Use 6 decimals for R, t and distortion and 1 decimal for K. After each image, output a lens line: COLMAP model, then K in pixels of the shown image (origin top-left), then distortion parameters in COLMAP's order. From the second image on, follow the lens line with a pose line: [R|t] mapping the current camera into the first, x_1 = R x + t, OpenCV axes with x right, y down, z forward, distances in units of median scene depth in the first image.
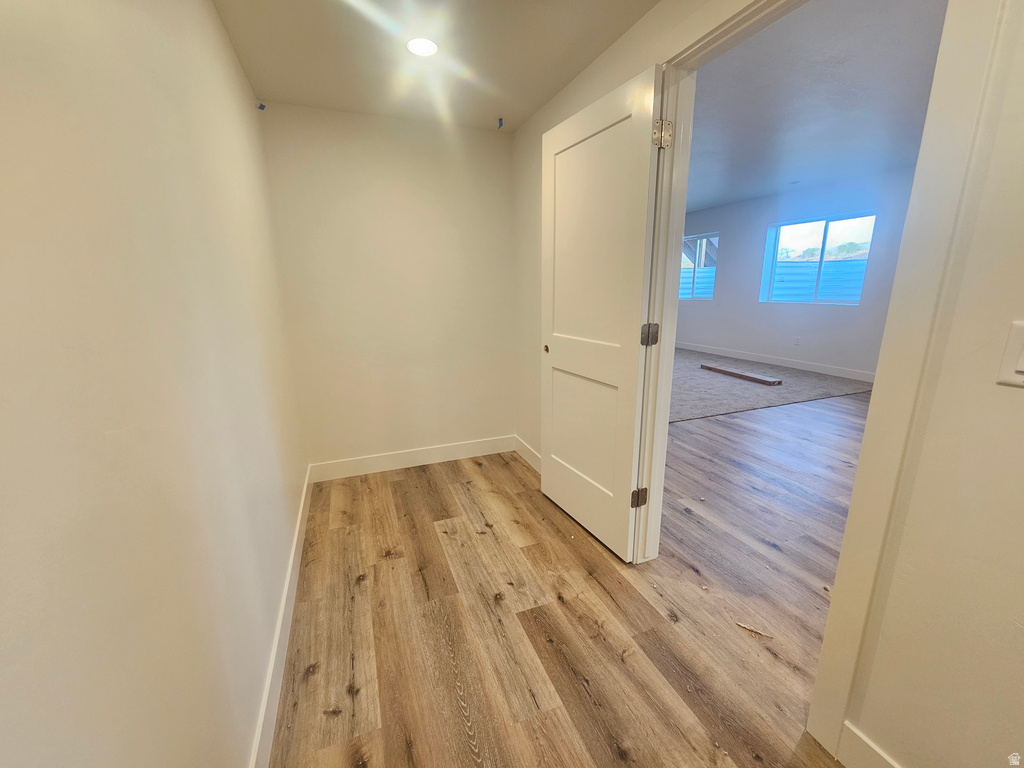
lens RADIAL K [[420.7, 0, 514.5], [0, 420.7, 385.9], [0, 0, 1]] dist [-0.002534, -0.000877]
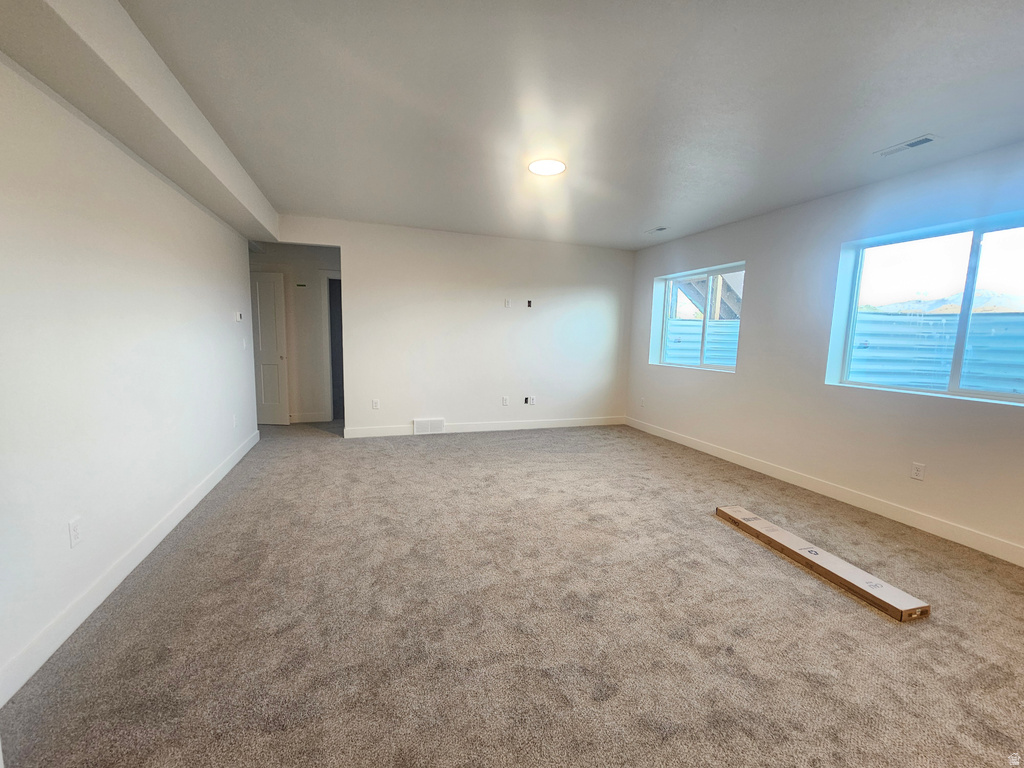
lens RADIAL K [[420.7, 0, 514.5], [0, 420.7, 385.9], [0, 0, 1]] dist [-0.002534, -0.000877]
pose [[0.998624, 0.041883, -0.031569, 0.265974], [-0.045168, 0.992708, -0.111760, -0.155780], [0.026658, 0.113032, 0.993234, 0.597768]]
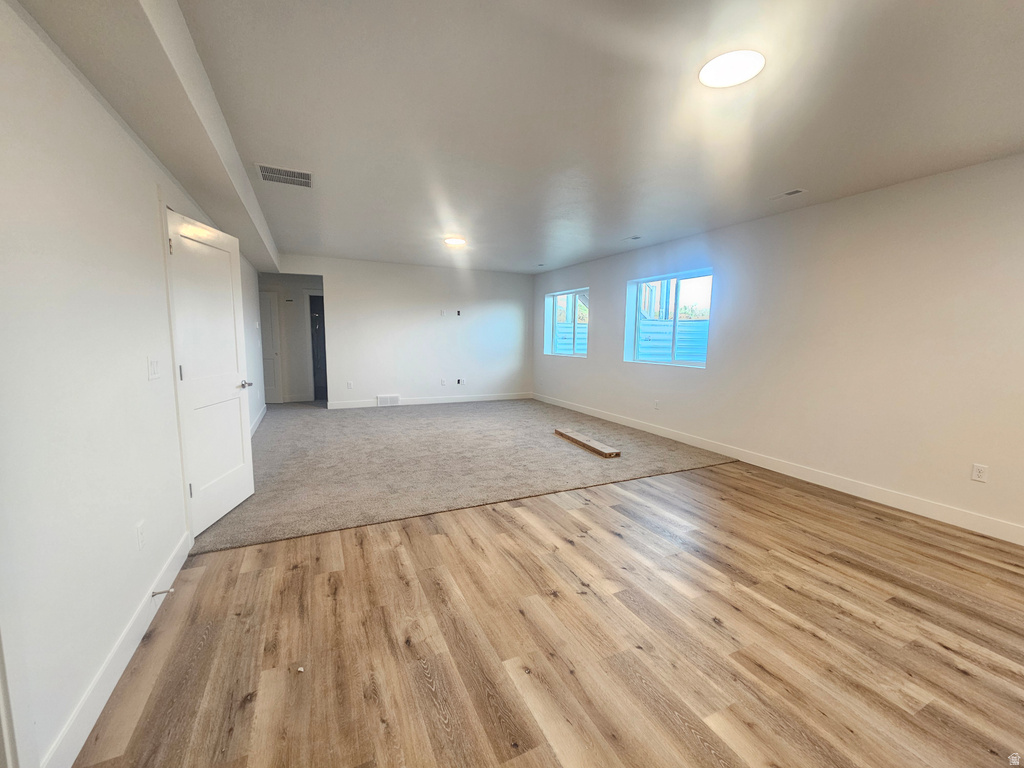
lens RADIAL K [[420.7, 0, 514.5], [0, 420.7, 385.9], [0, 0, 1]] dist [-0.002534, -0.000877]
pose [[0.997041, 0.017267, 0.074908, 0.355173], [-0.008649, 0.993456, -0.113887, -0.048795], [-0.076385, 0.112902, 0.990666, 0.134257]]
